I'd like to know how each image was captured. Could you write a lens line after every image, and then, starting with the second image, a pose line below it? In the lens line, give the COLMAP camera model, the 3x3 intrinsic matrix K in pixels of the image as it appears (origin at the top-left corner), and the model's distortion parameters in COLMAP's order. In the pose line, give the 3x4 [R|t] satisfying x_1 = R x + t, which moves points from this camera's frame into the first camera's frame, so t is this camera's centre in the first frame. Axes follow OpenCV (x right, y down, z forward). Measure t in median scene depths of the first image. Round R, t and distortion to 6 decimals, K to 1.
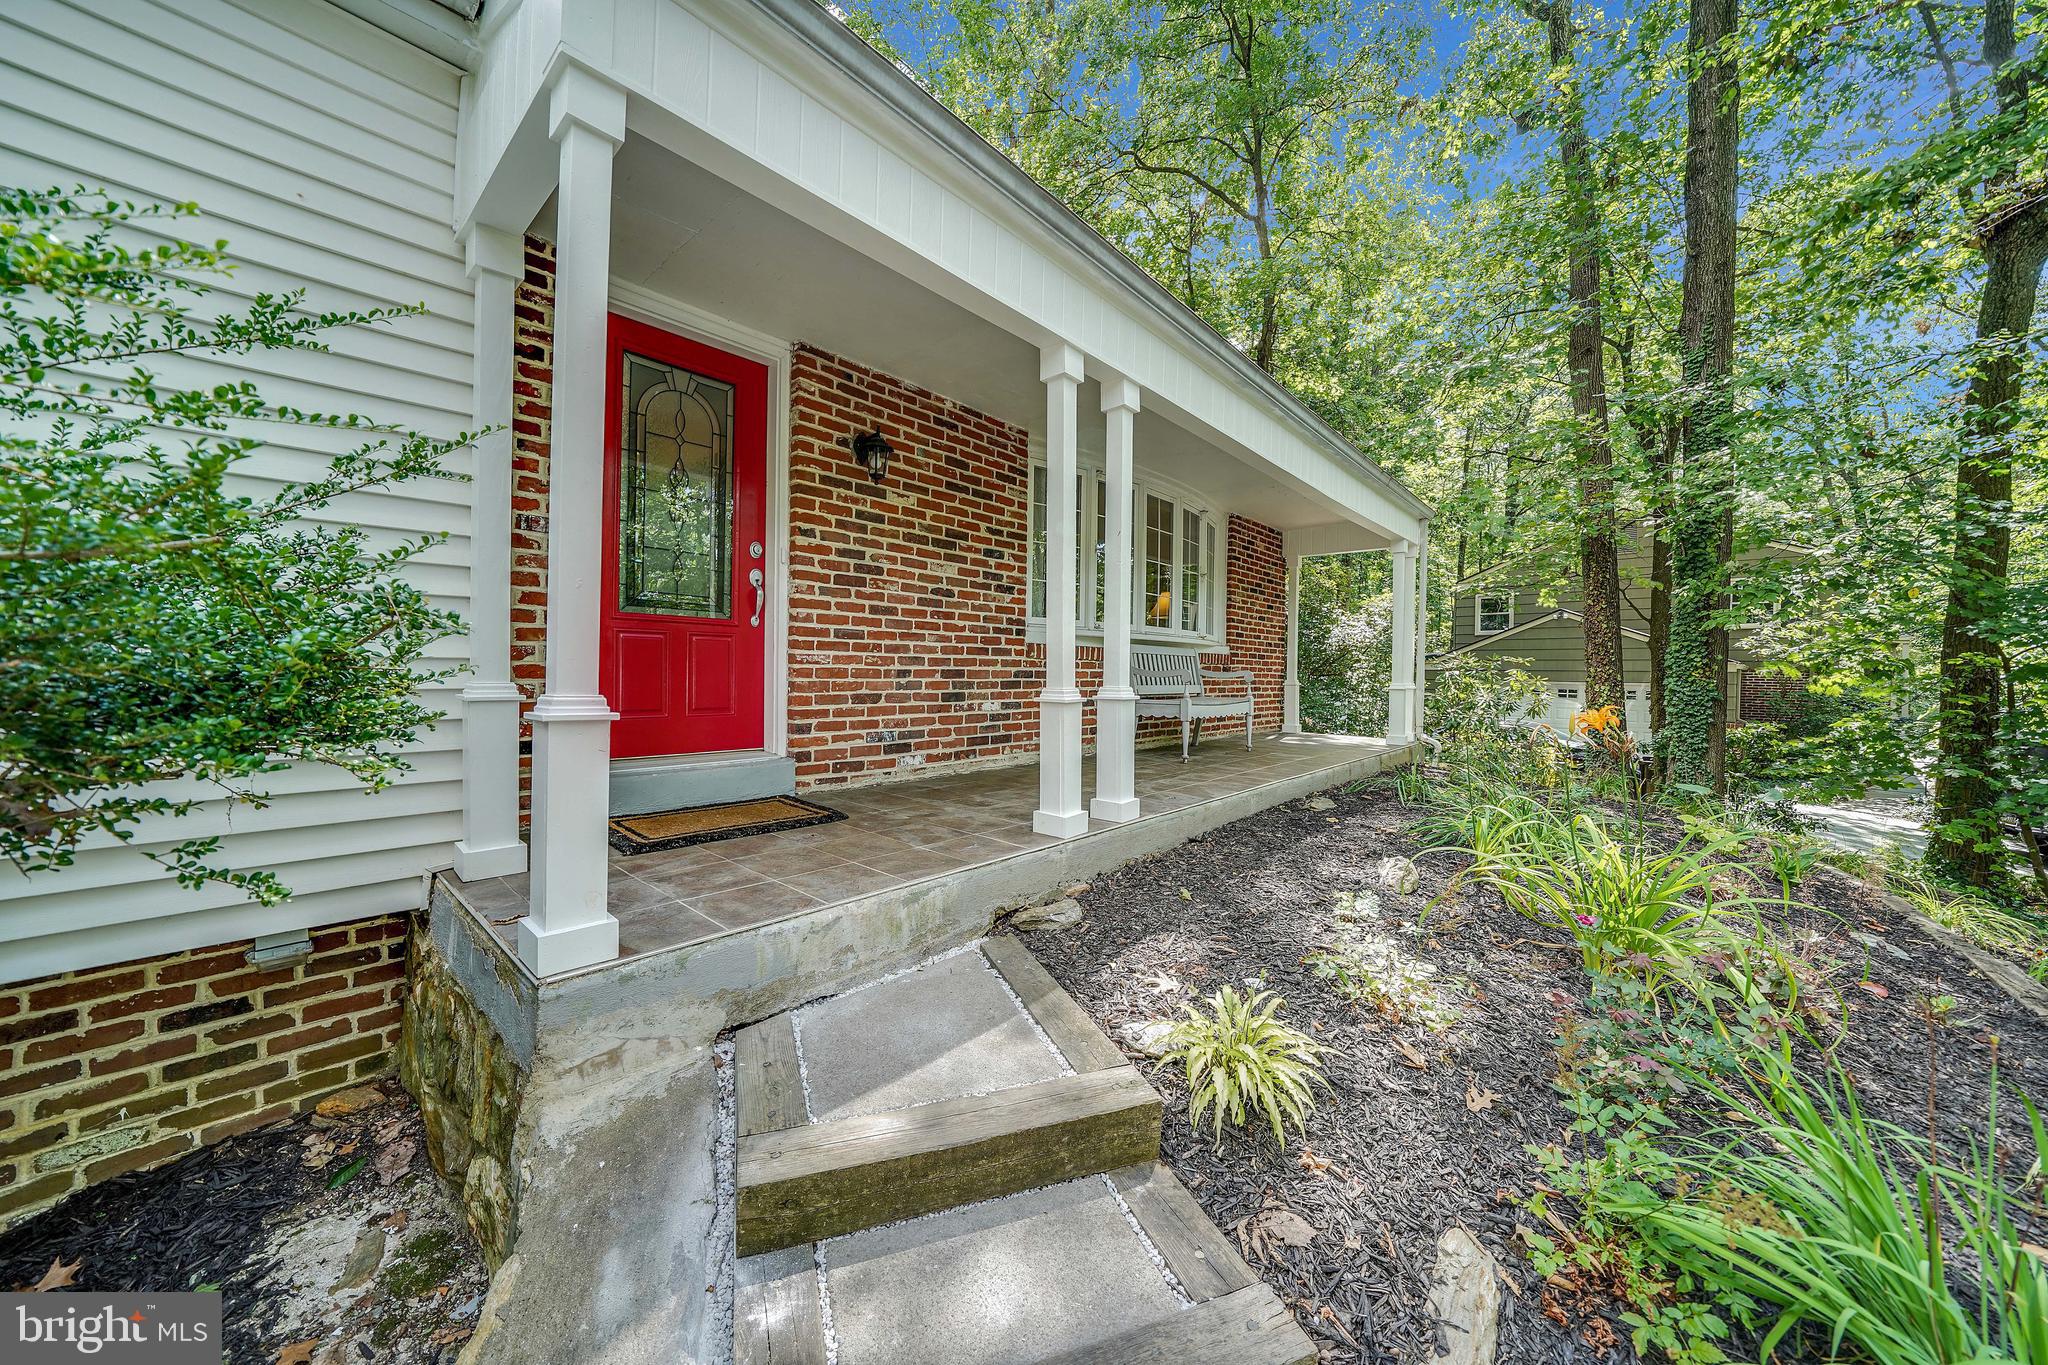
lens RADIAL K [[710.4, 0, 1022.2], [0, 710.4, 673.8], [0, 0, 1]] dist [-0.002382, -0.000158]
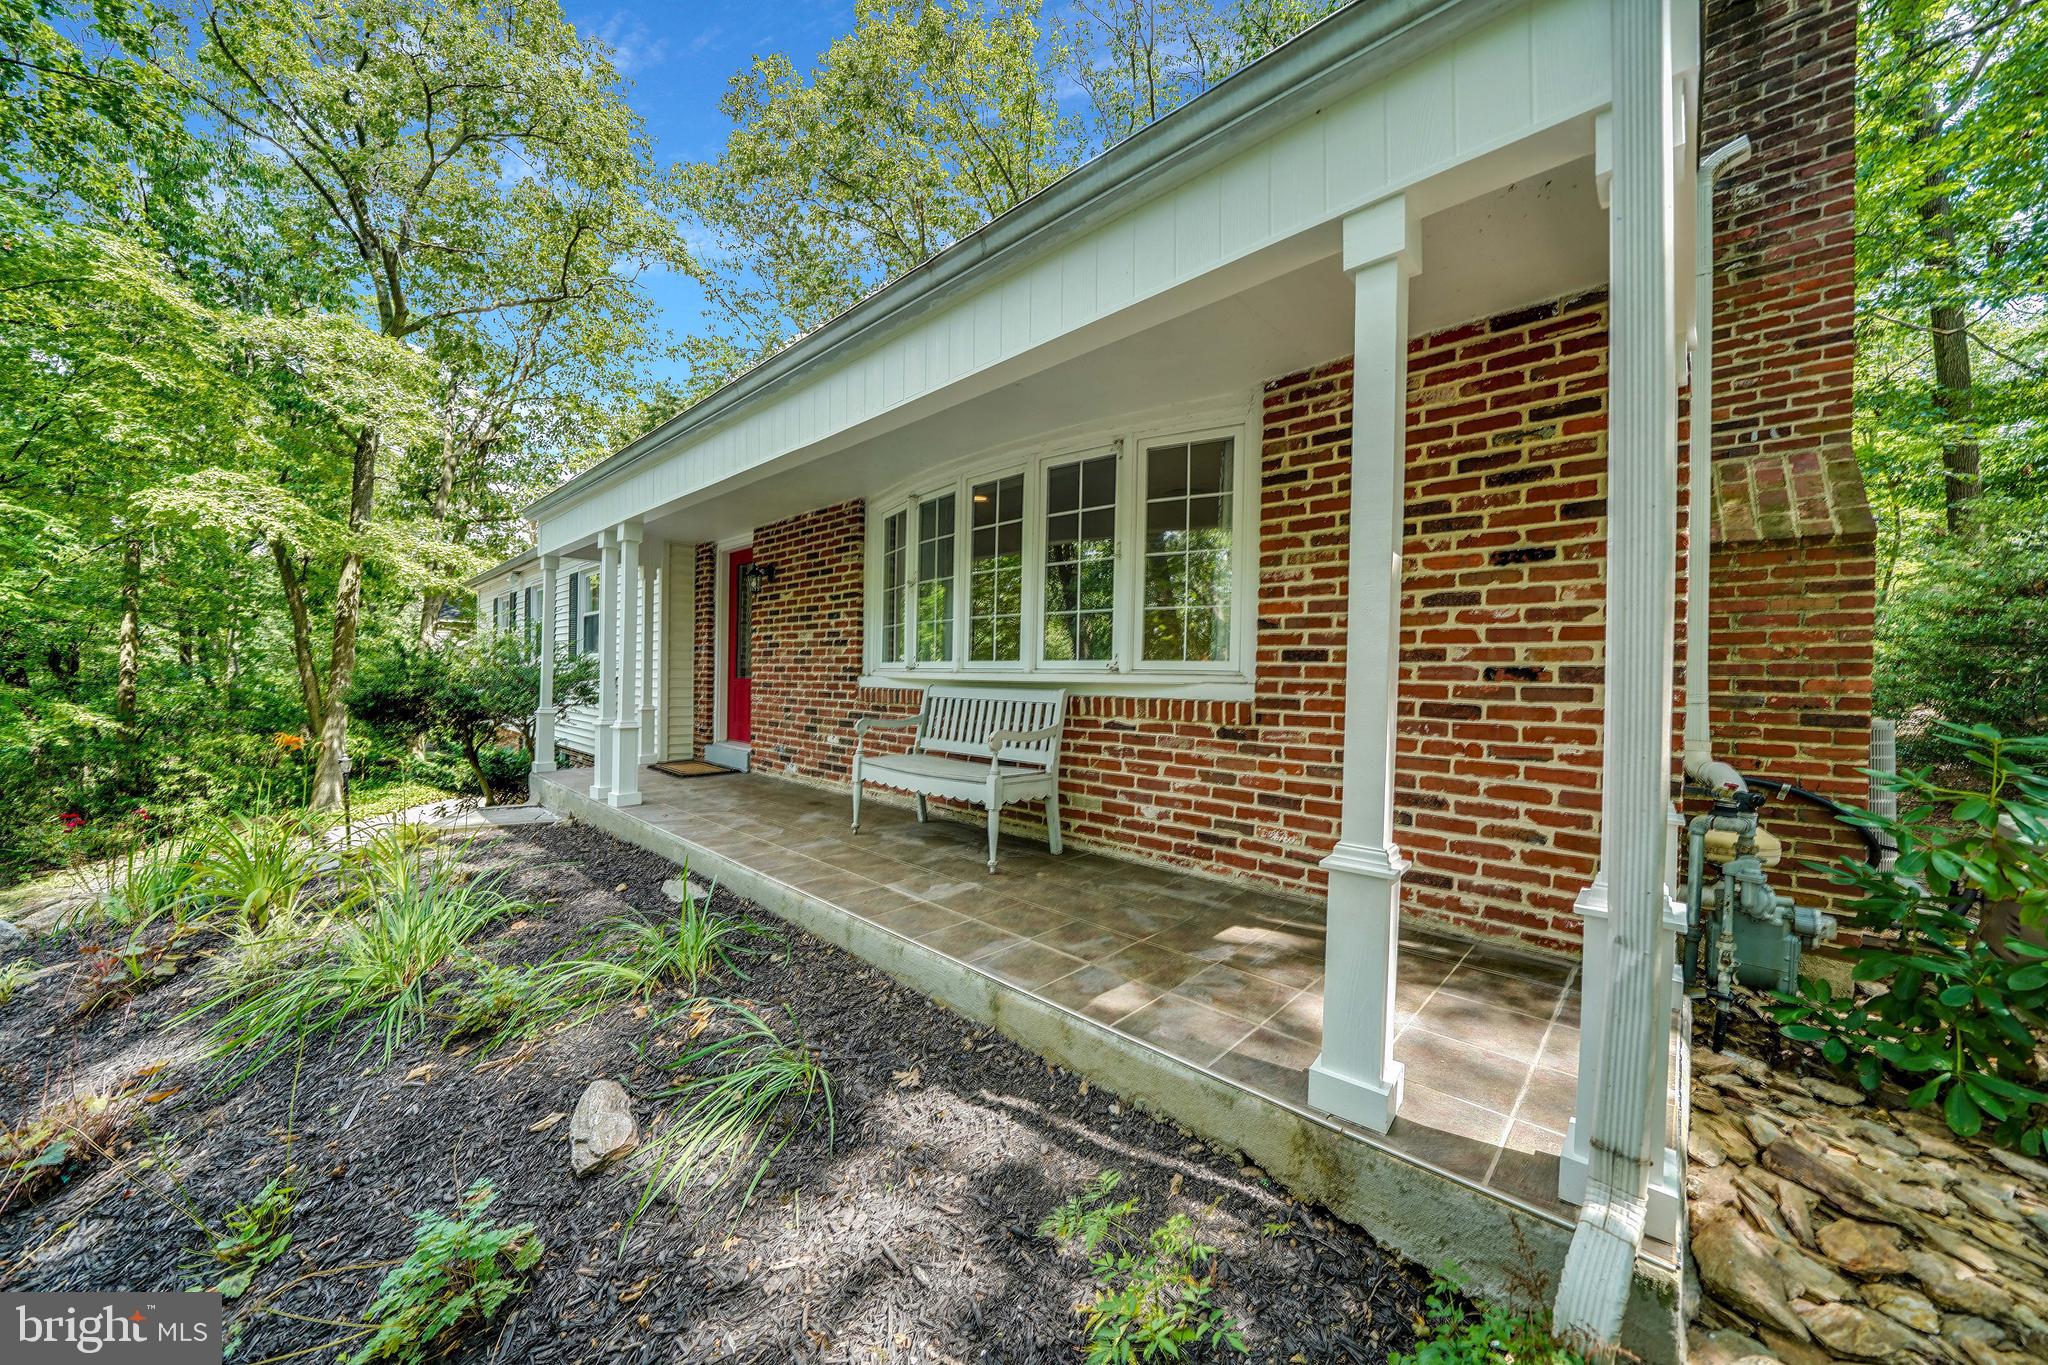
lens RADIAL K [[710.4, 0, 1022.3], [0, 710.4, 683.1], [0, 0, 1]] dist [-0.002382, -0.000158]
pose [[-0.017413, -0.004635, -0.999838, 1.175607], [-0.017385, 0.999839, -0.004332, -0.052584], [0.999697, 0.017307, -0.017491, 1.342959]]
